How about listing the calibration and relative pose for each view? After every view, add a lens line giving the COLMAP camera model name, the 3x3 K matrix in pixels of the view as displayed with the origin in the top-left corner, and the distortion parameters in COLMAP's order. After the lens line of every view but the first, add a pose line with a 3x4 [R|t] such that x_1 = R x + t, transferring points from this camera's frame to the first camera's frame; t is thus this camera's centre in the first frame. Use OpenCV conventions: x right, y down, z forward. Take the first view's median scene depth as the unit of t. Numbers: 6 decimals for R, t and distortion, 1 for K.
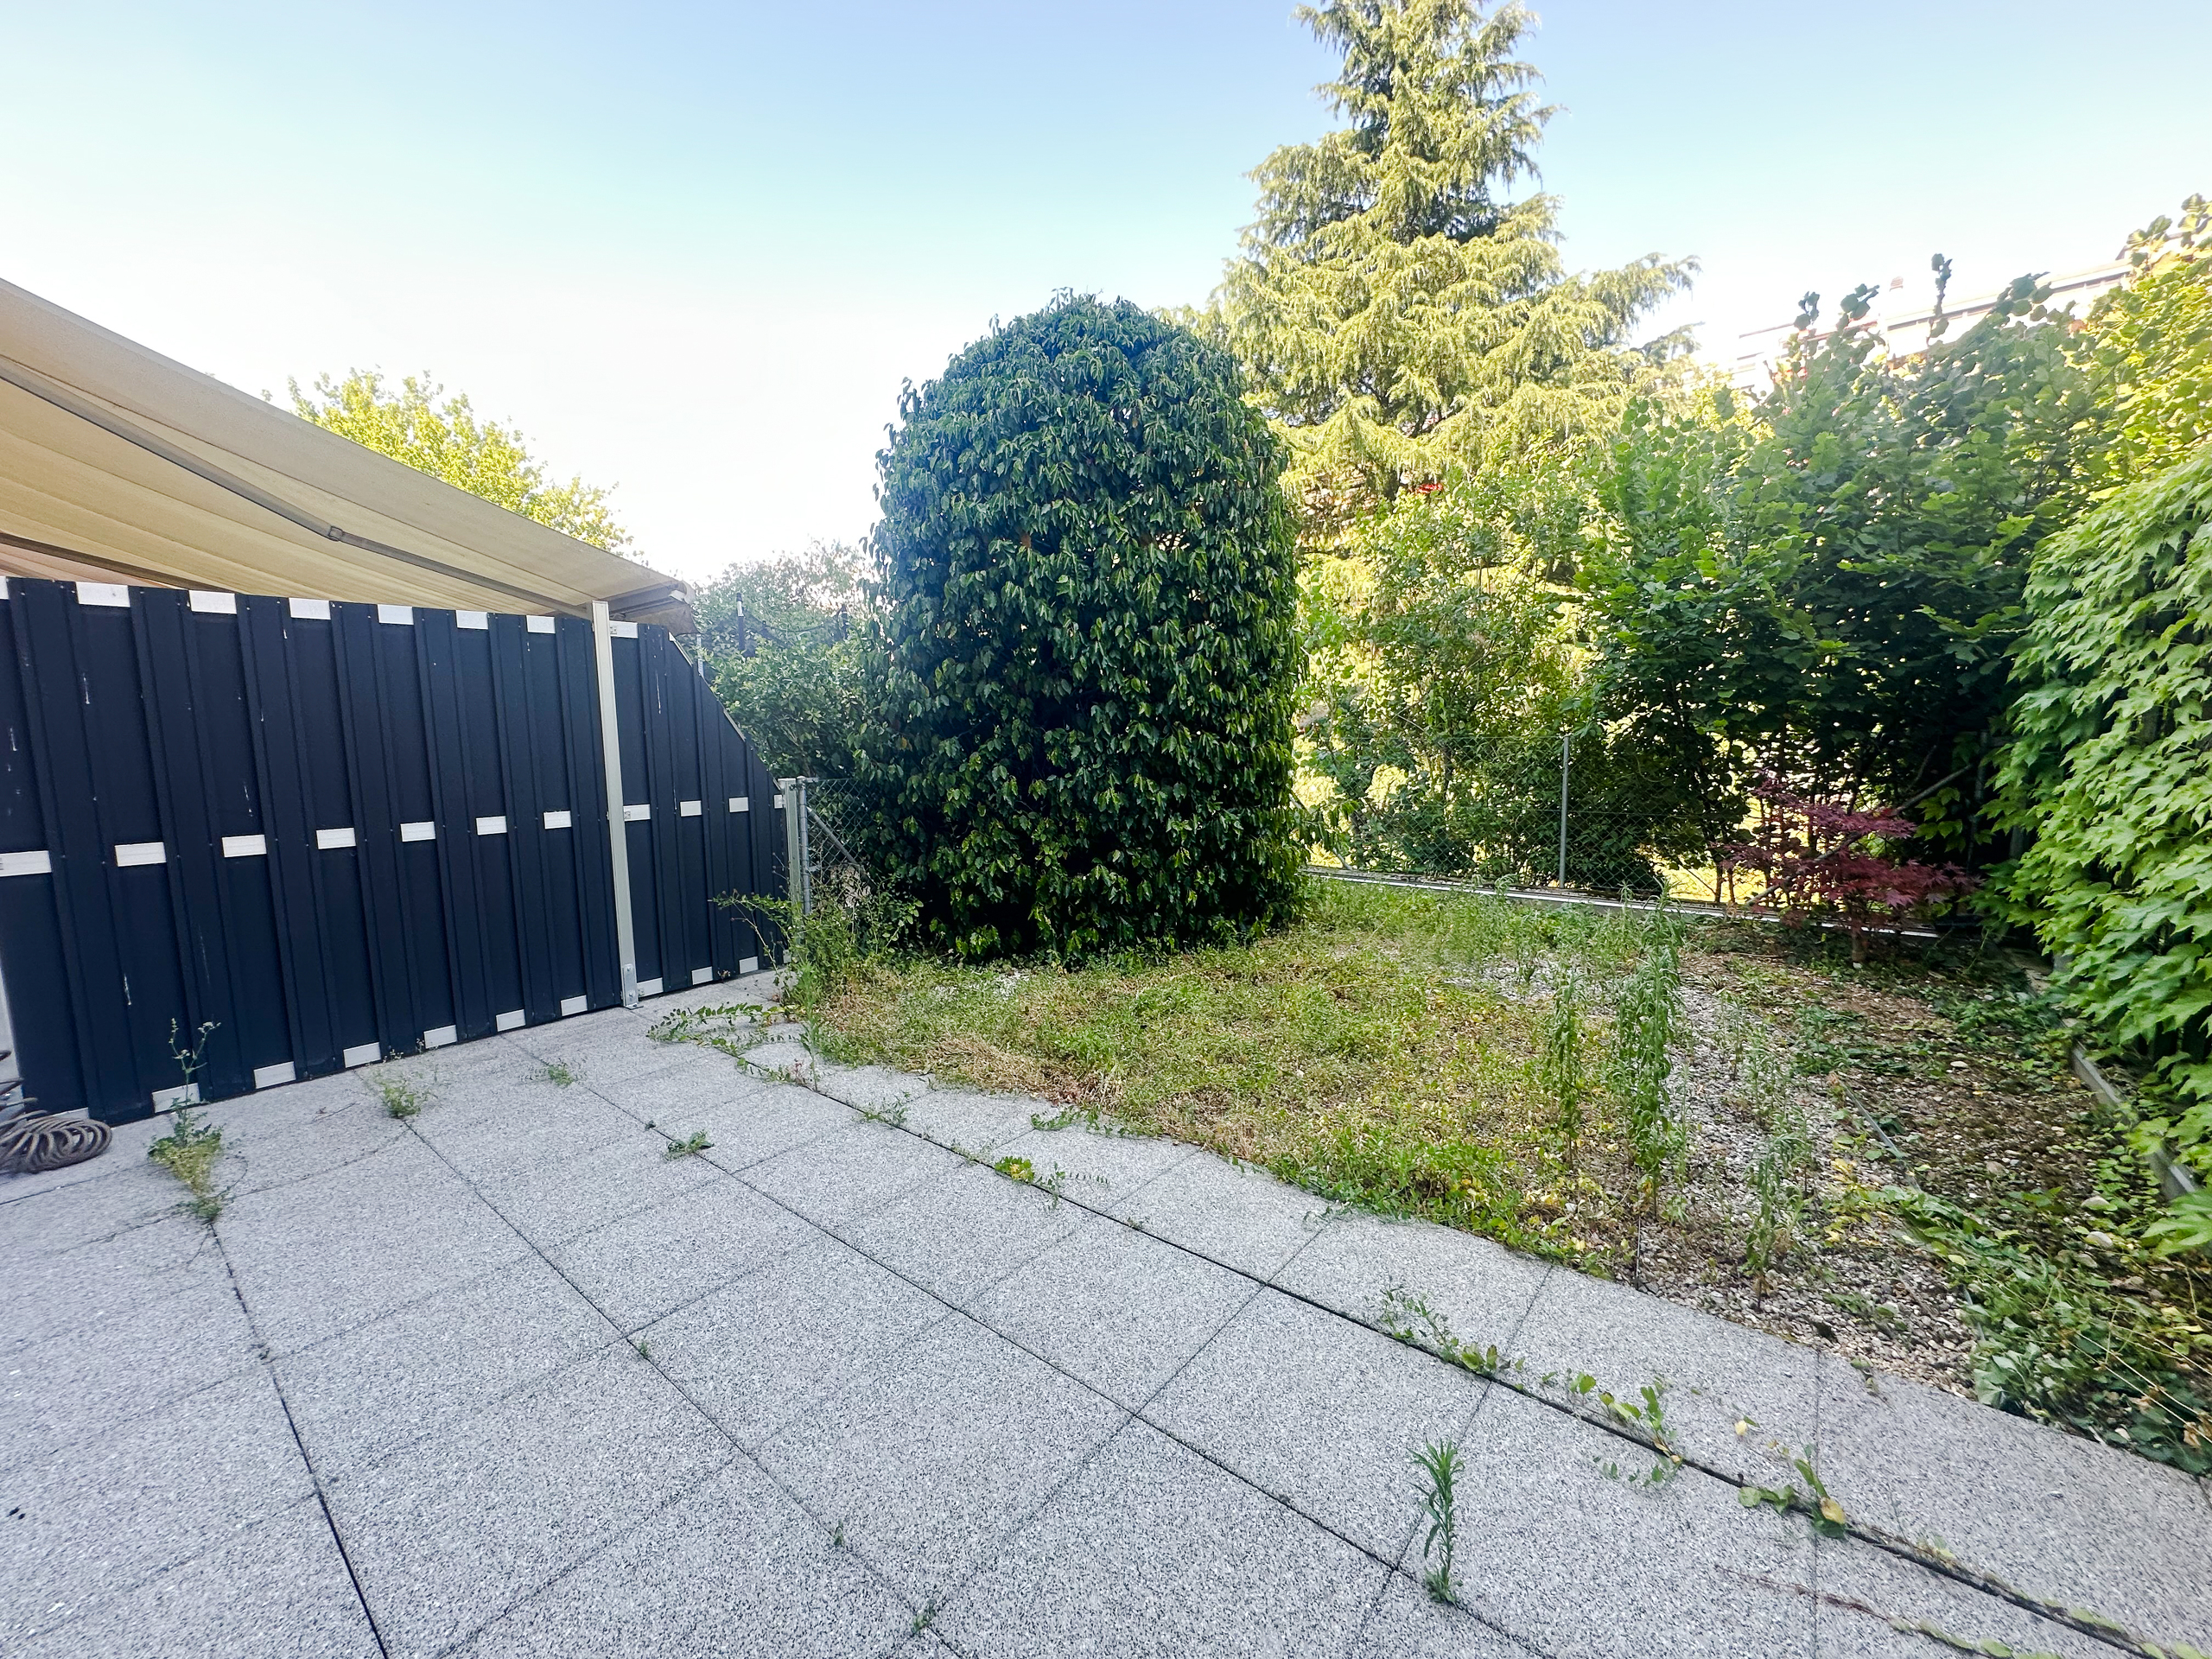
lens RADIAL K [[882.6, 0, 1114.6], [0, 882.6, 822.6], [0, 0, 1]] dist [0.016361, 0.000120]
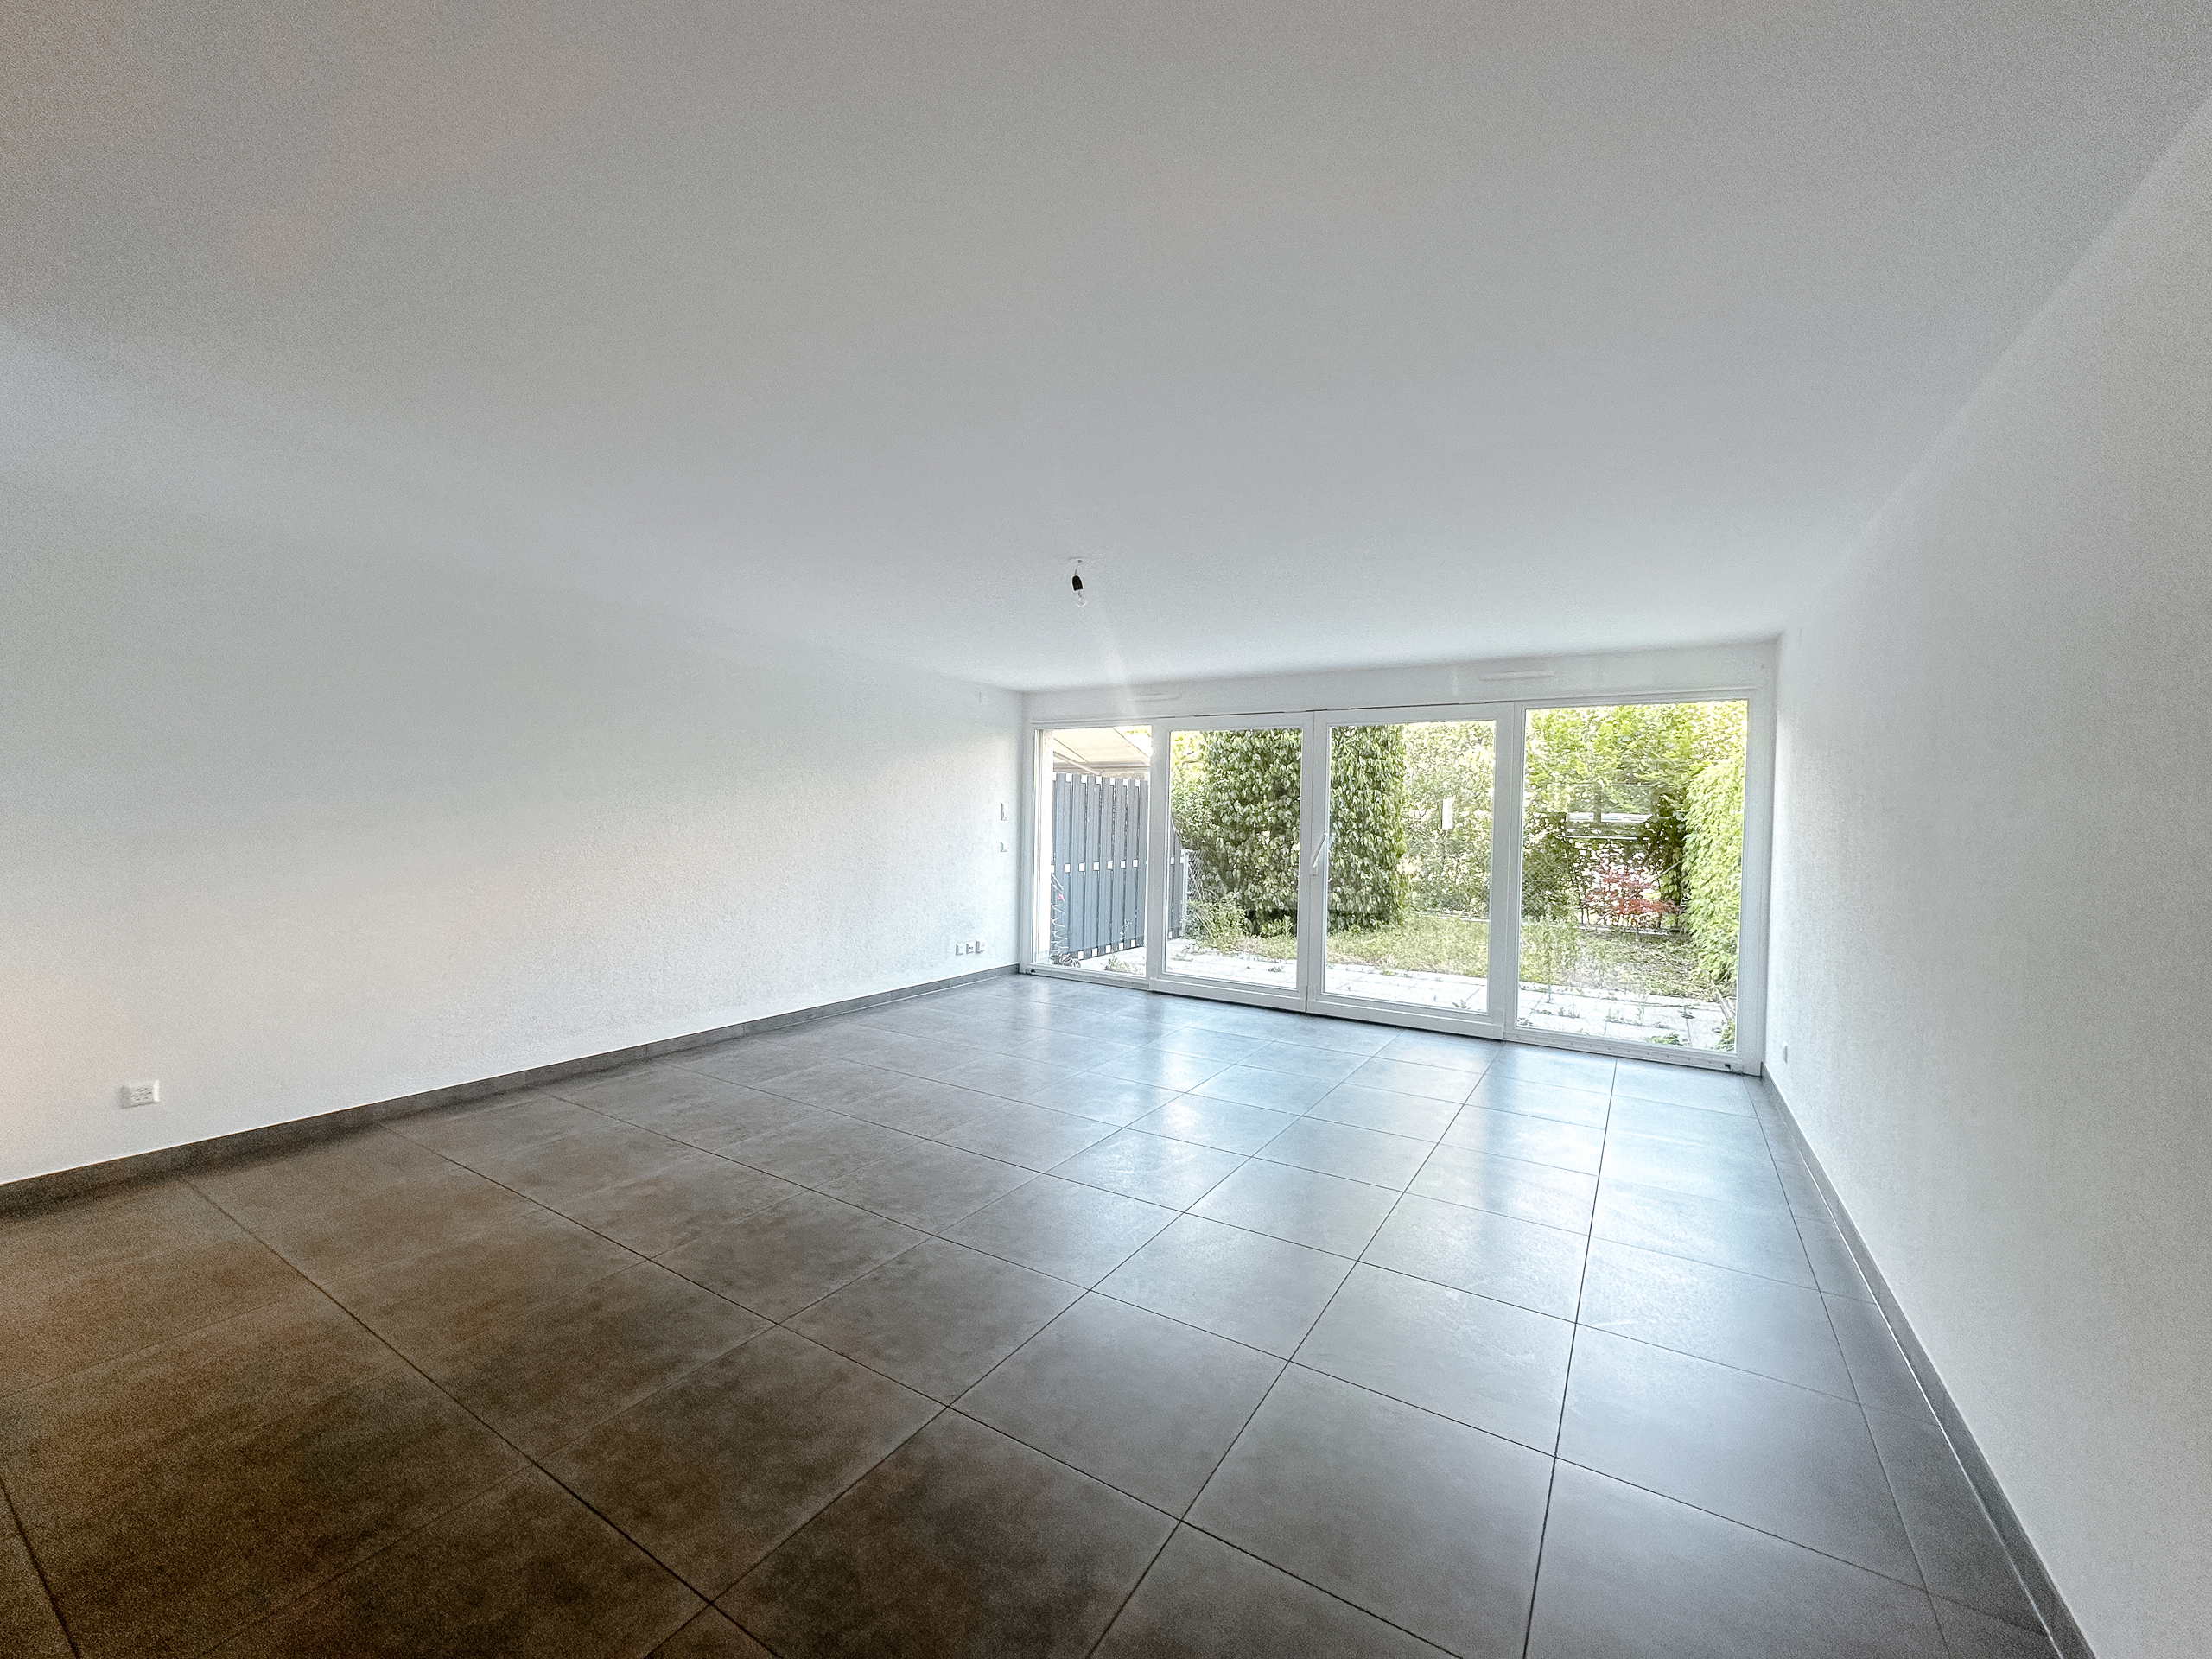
lens RADIAL K [[882.6, 0, 1103.6], [0, 882.6, 848.6], [0, 0, 1]] dist [0.016361, 0.000120]
pose [[0.992931, 0.035014, 0.113407, -0.859889], [-0.027285, 0.997243, -0.069002, 0.107386], [-0.115510, 0.065420, 0.991150, -1.186233]]
